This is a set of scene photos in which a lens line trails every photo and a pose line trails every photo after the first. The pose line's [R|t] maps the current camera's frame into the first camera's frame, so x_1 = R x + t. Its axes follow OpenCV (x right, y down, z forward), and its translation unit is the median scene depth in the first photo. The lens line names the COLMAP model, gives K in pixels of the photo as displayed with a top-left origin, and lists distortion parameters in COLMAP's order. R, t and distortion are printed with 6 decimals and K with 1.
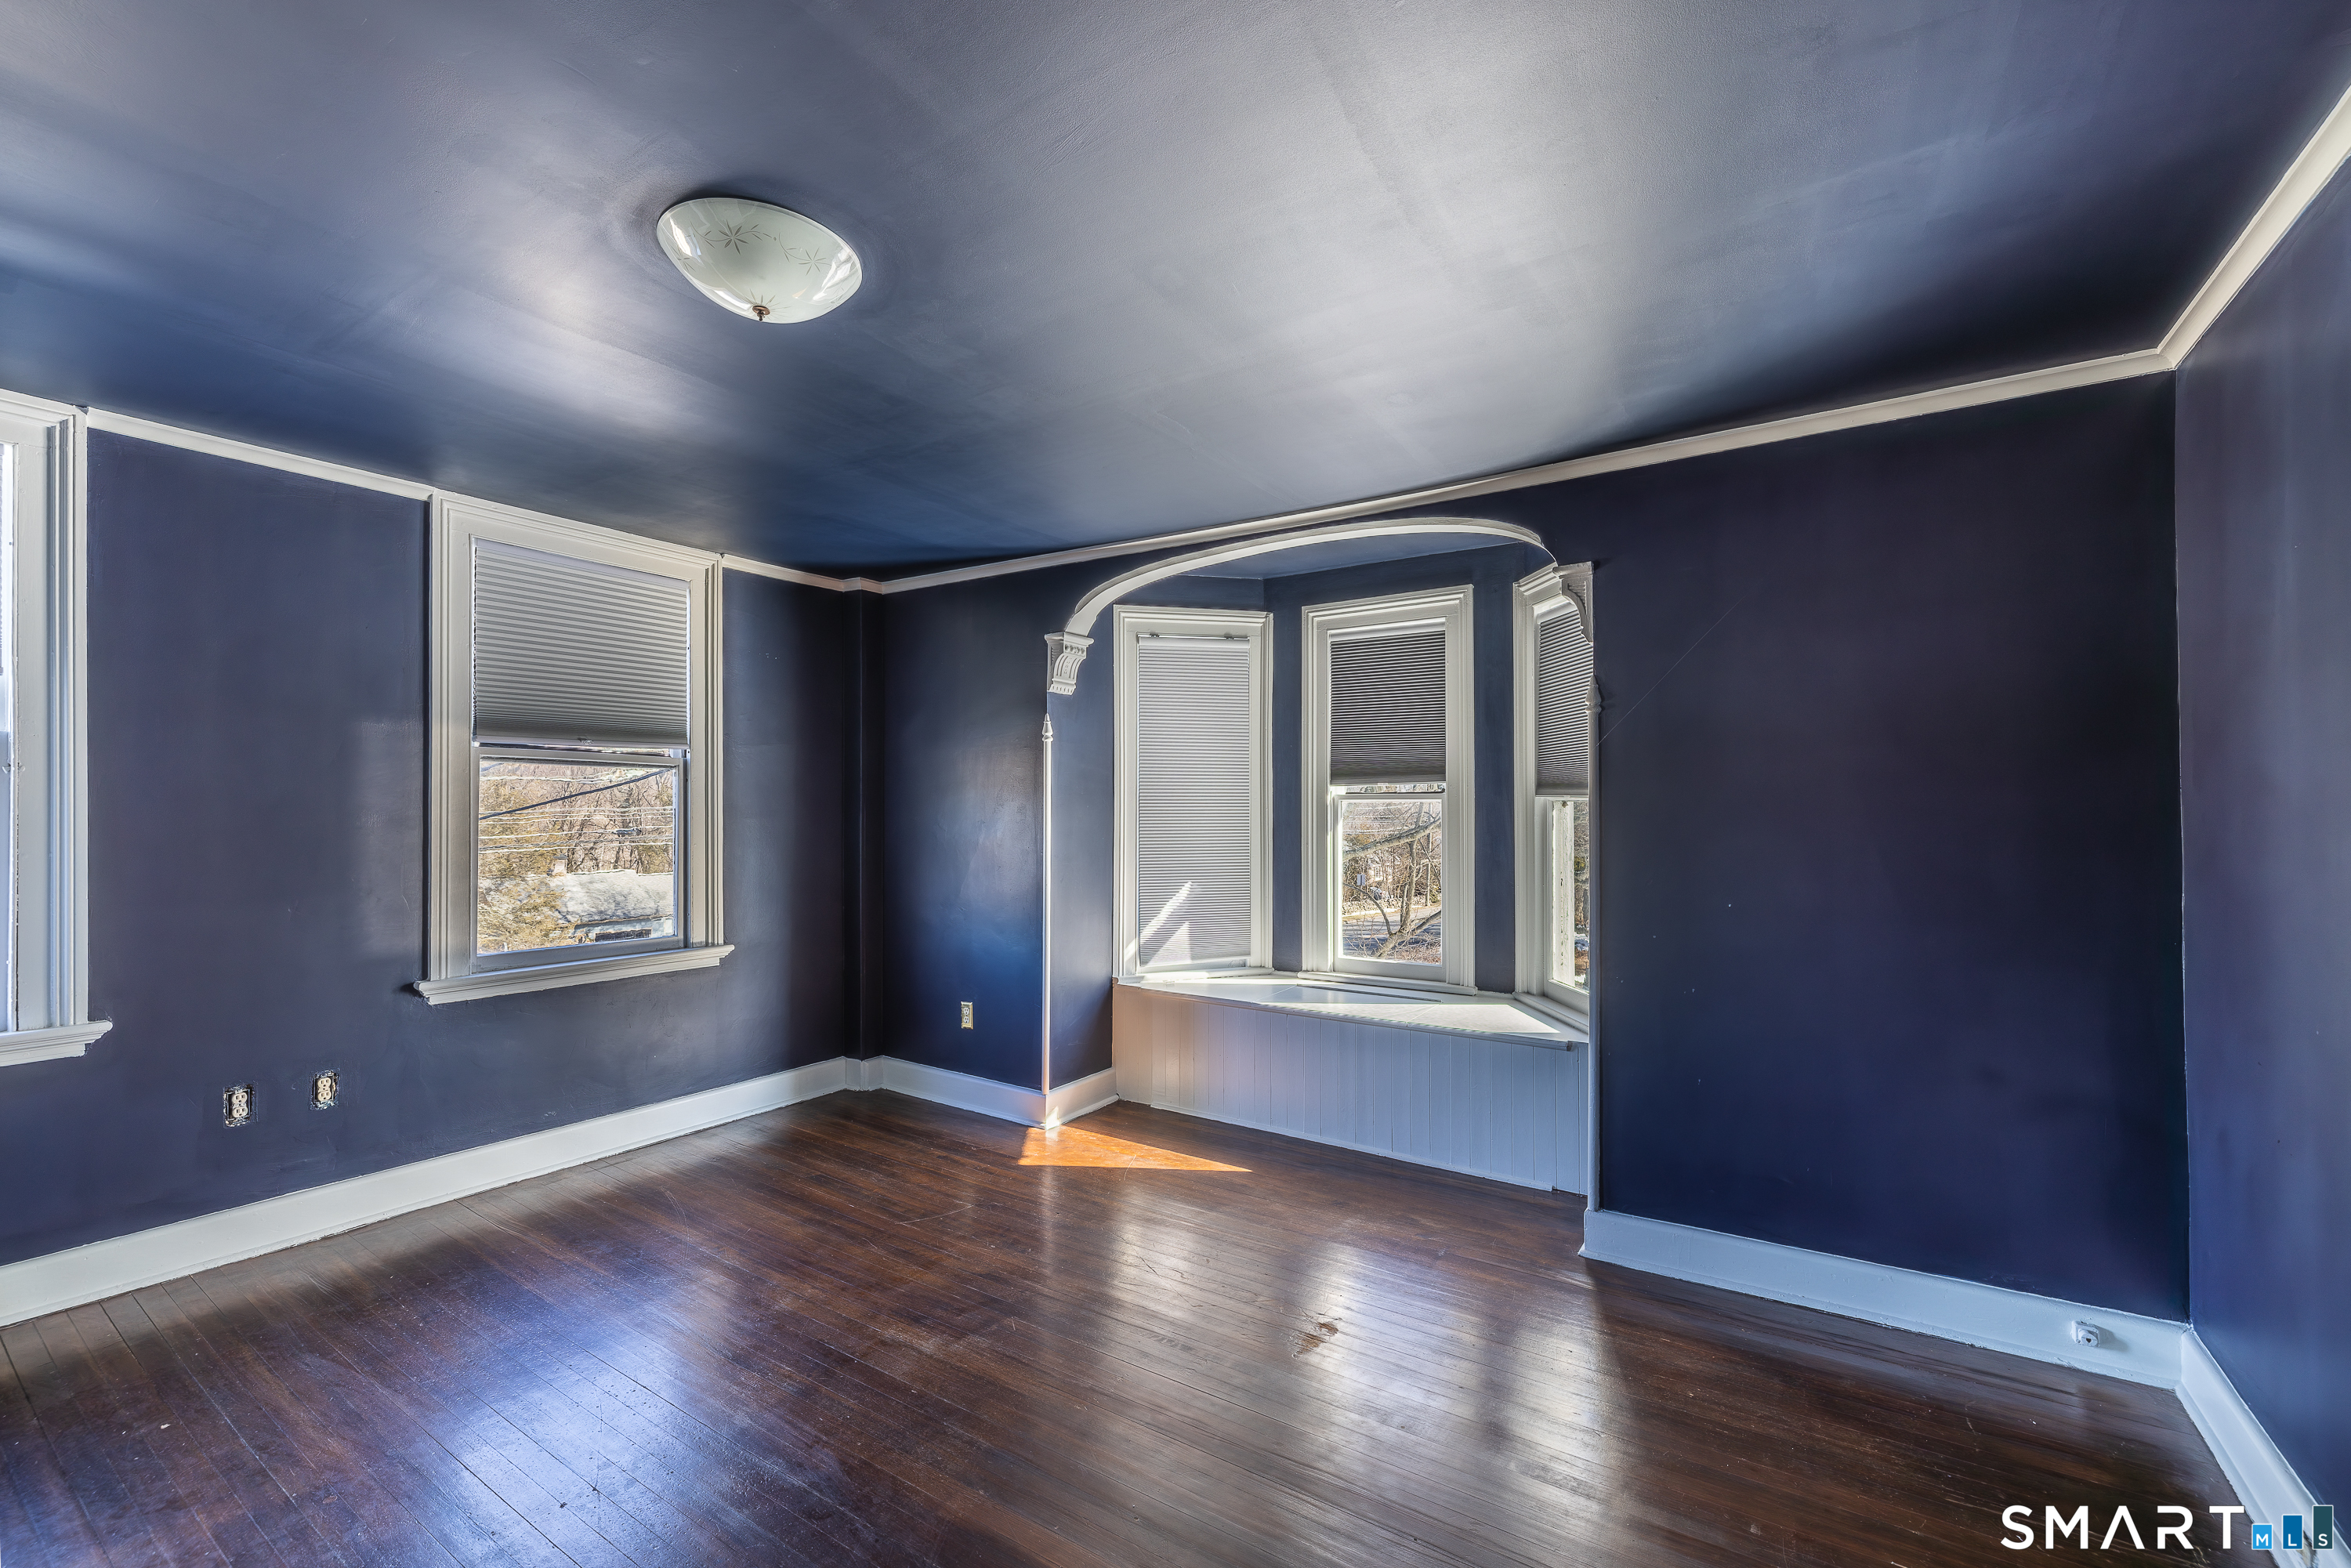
lens RADIAL K [[1010.6, 0, 1164.5], [0, 1010.6, 800.7], [0, 0, 1]] dist [0.009339, 0.001153]
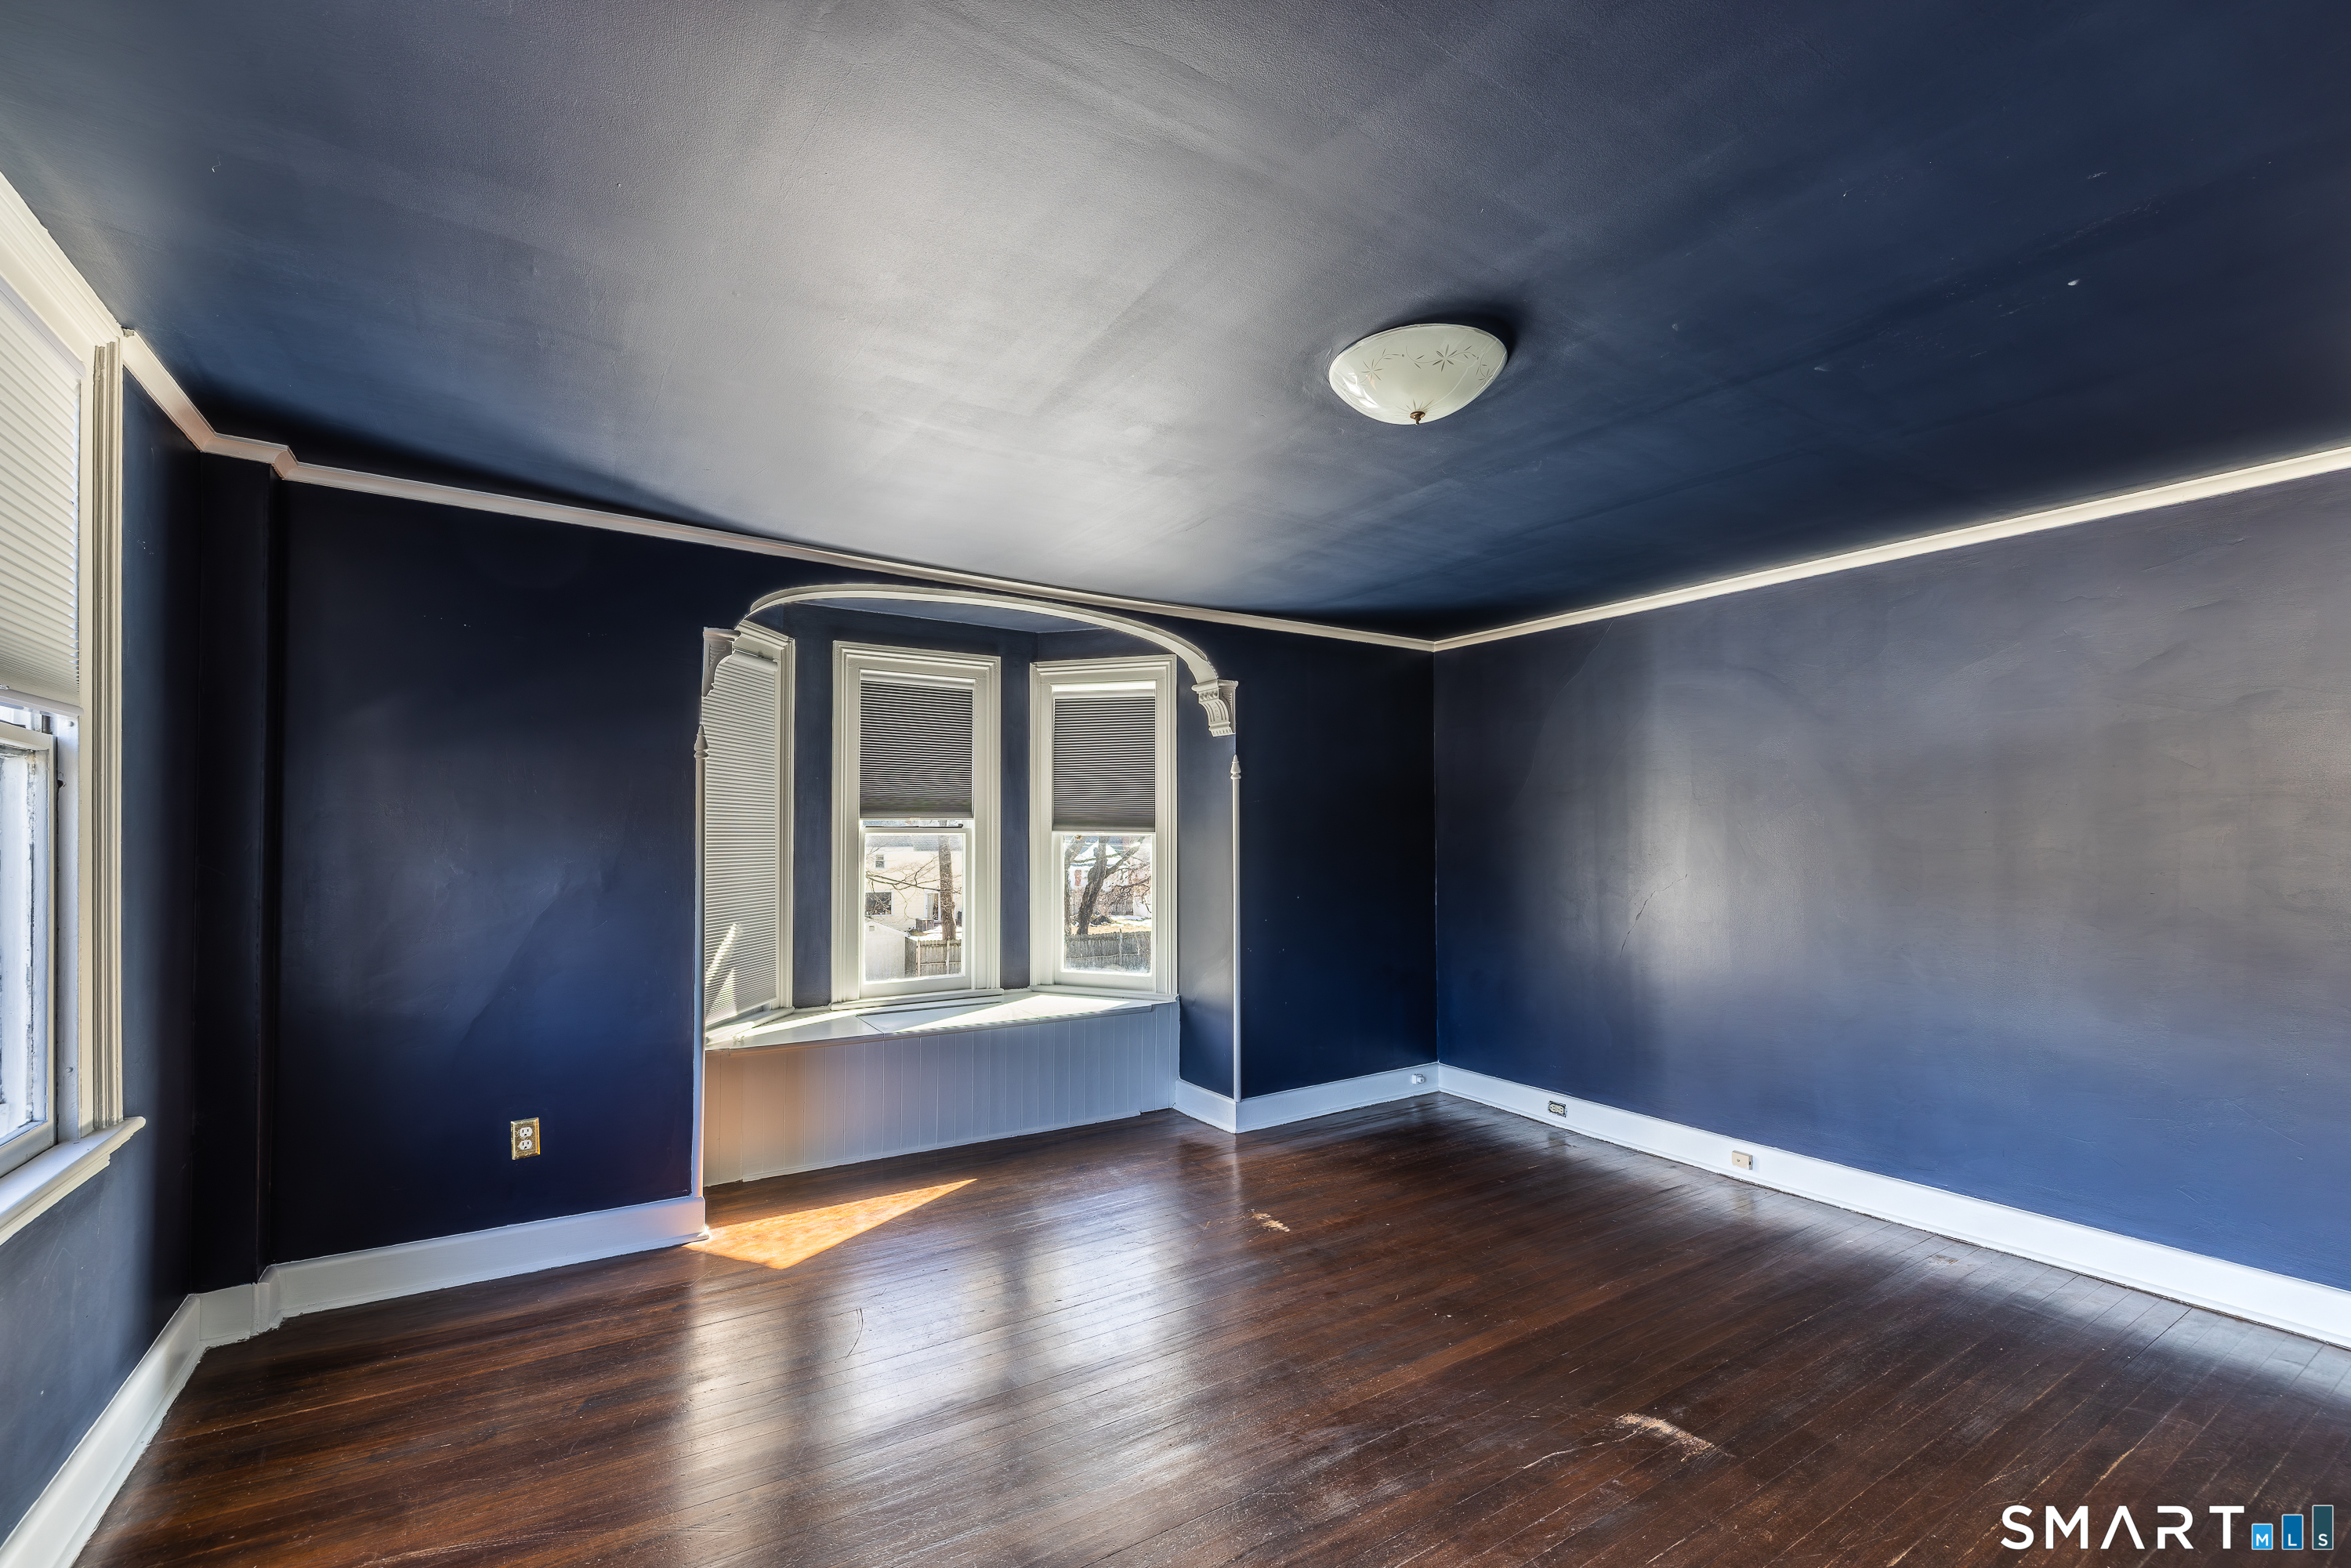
lens RADIAL K [[1010.6, 0, 1067.1], [0, 1010.6, 830.3], [0, 0, 1]] dist [0.009339, 0.001153]
pose [[0.423740, 0.005783, 0.905765, -0.722439], [-0.008199, 0.999963, -0.002549, -0.002528], [-0.905747, -0.006346, 0.423772, 0.389693]]
